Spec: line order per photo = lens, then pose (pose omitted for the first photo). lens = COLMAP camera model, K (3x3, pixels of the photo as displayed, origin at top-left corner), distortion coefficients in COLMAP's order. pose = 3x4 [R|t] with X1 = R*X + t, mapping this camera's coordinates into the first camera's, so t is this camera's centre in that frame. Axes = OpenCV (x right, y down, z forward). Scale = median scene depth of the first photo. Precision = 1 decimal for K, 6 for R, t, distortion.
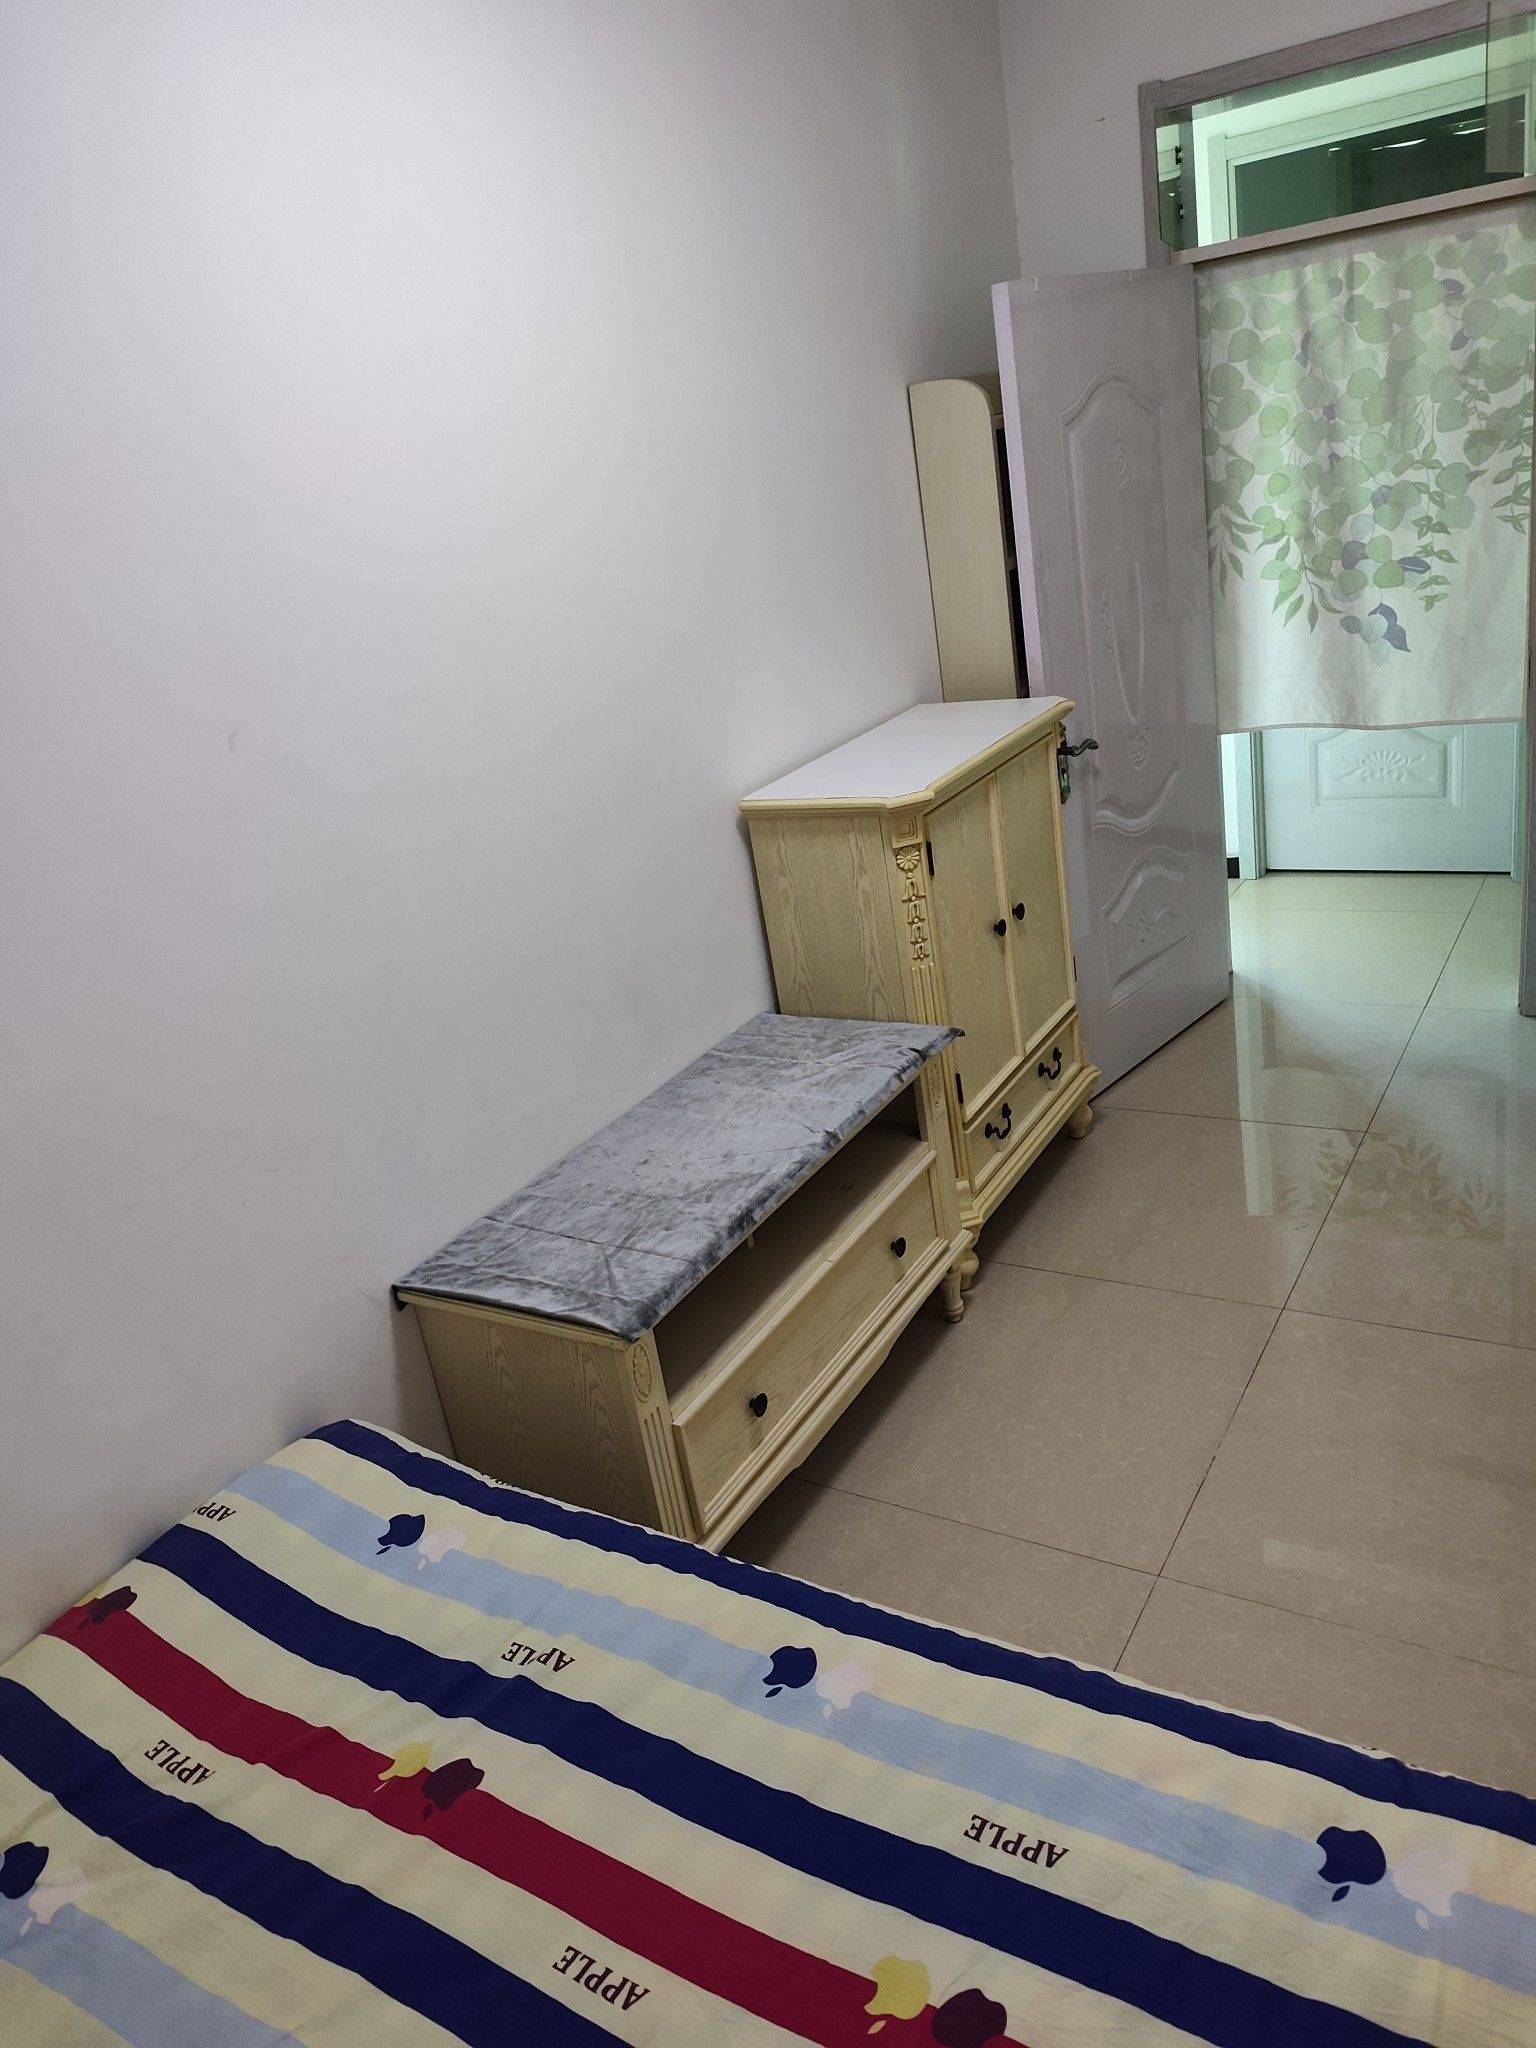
lens RADIAL K [[1466.1, 0, 768.0], [0, 1466.1, 1024.0], [0, 0, 1]] dist [0.042718, -0.056829]
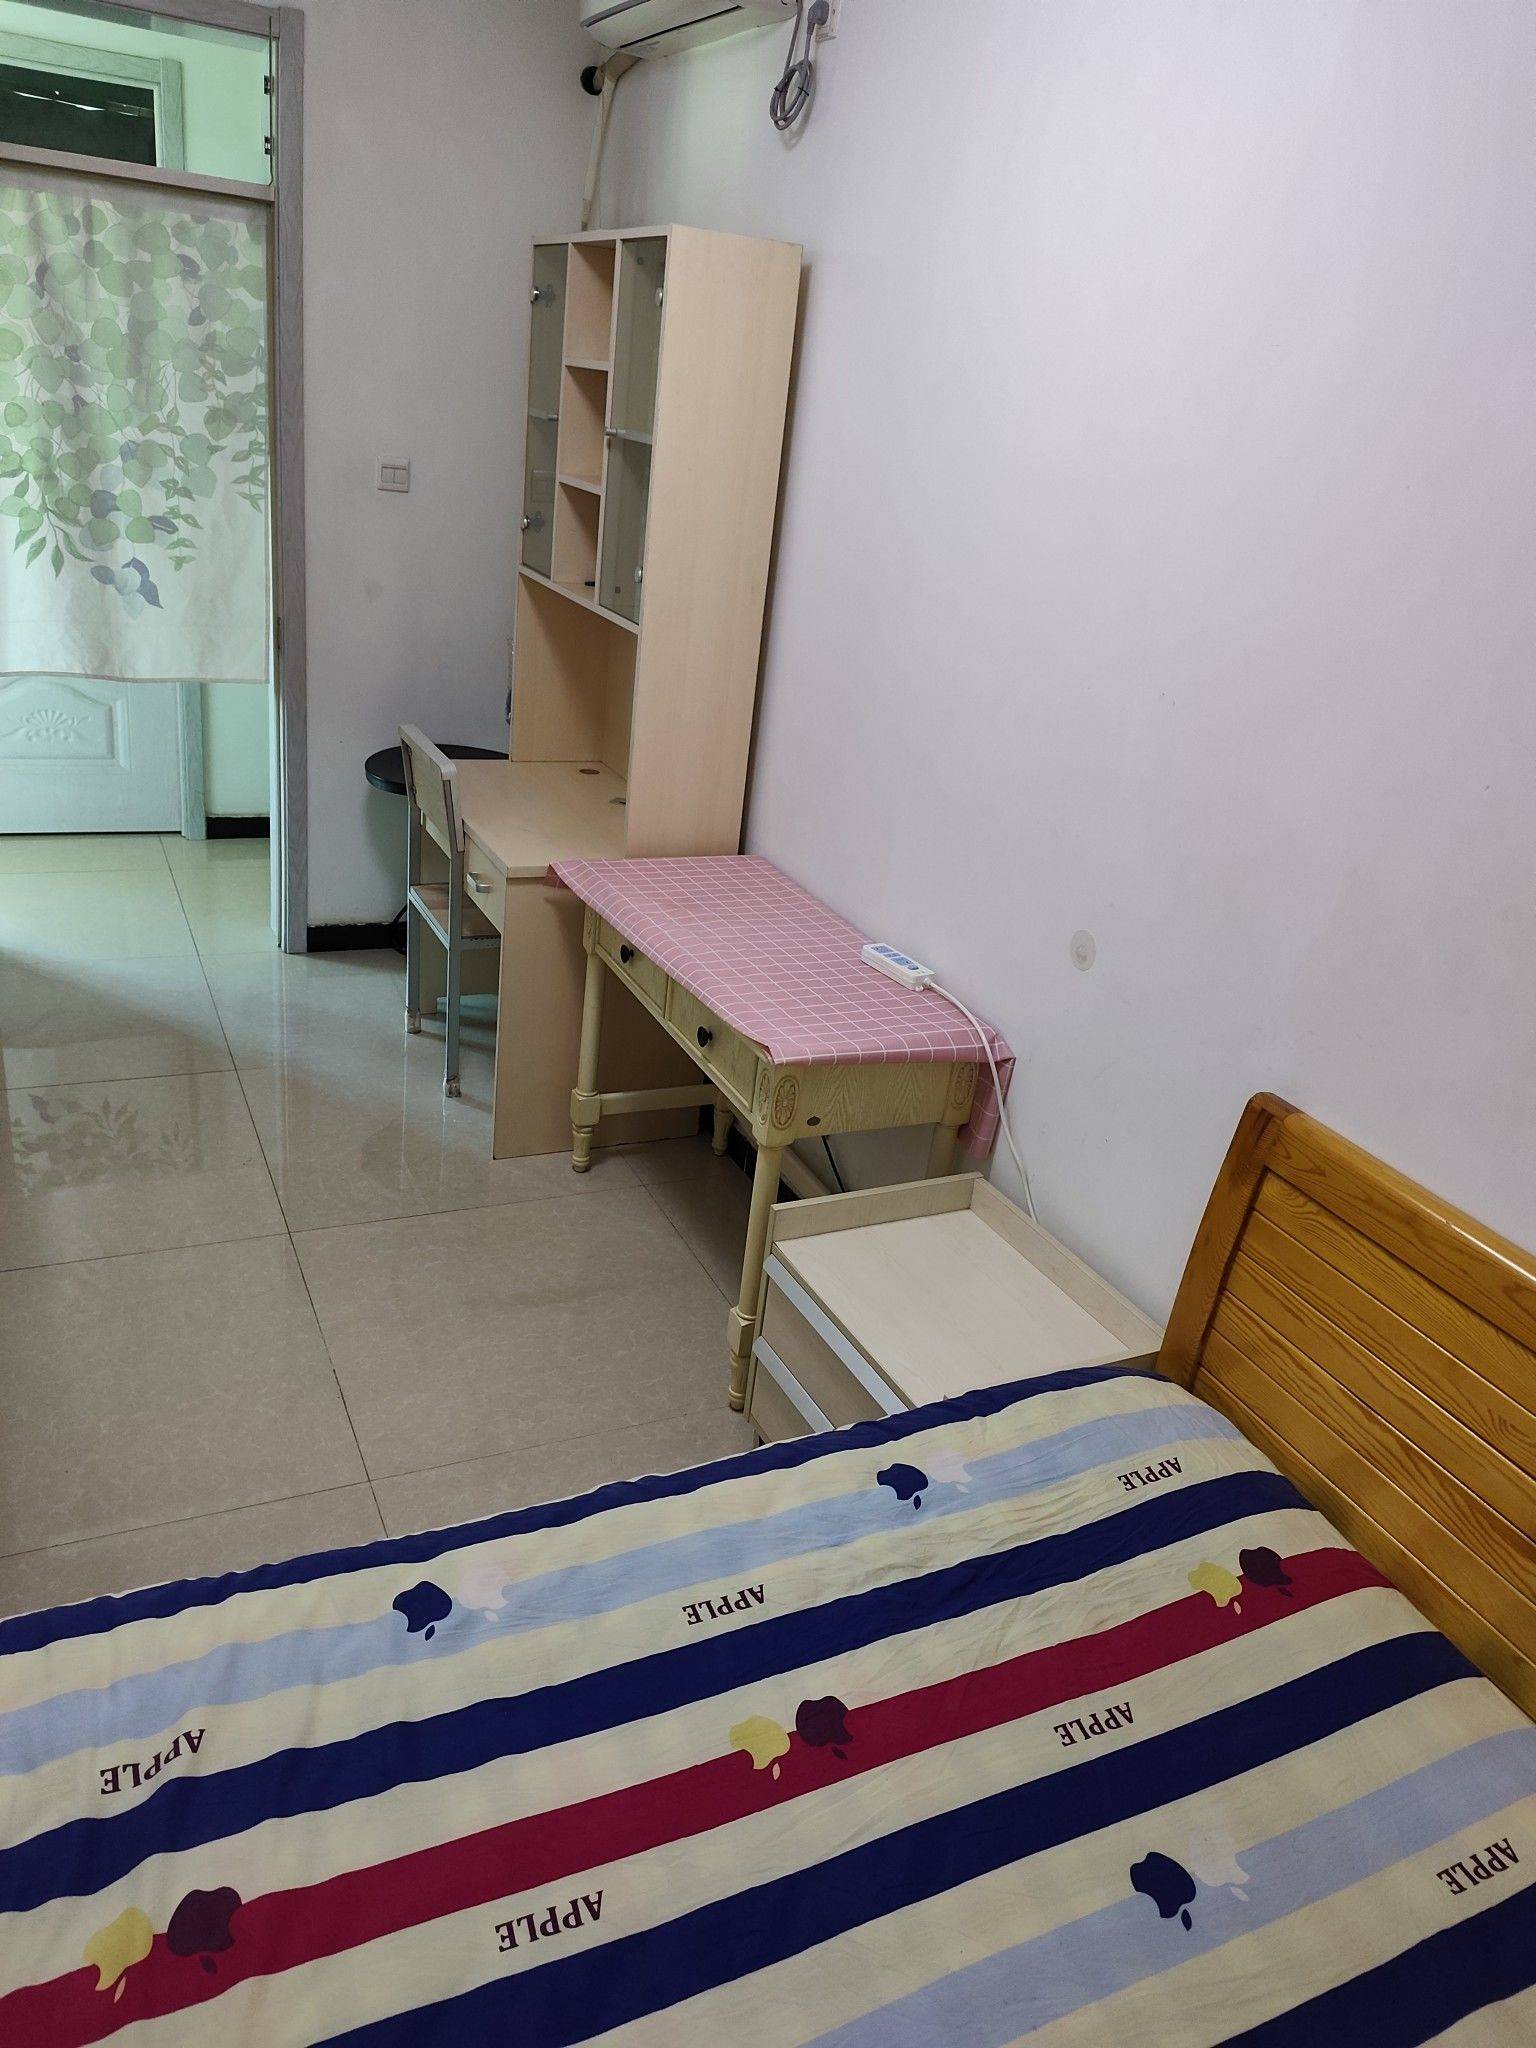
lens RADIAL K [[1497.1, 0, 768.0], [0, 1497.1, 1024.0], [0, 0, 1]] dist [-0.045527, 0.053419]
pose [[0.504131, -0.124853, 0.854555, -0.285254], [0.121747, 0.989888, 0.072802, 0.010586], [-0.855003, 0.067337, 0.514233, 0.132453]]
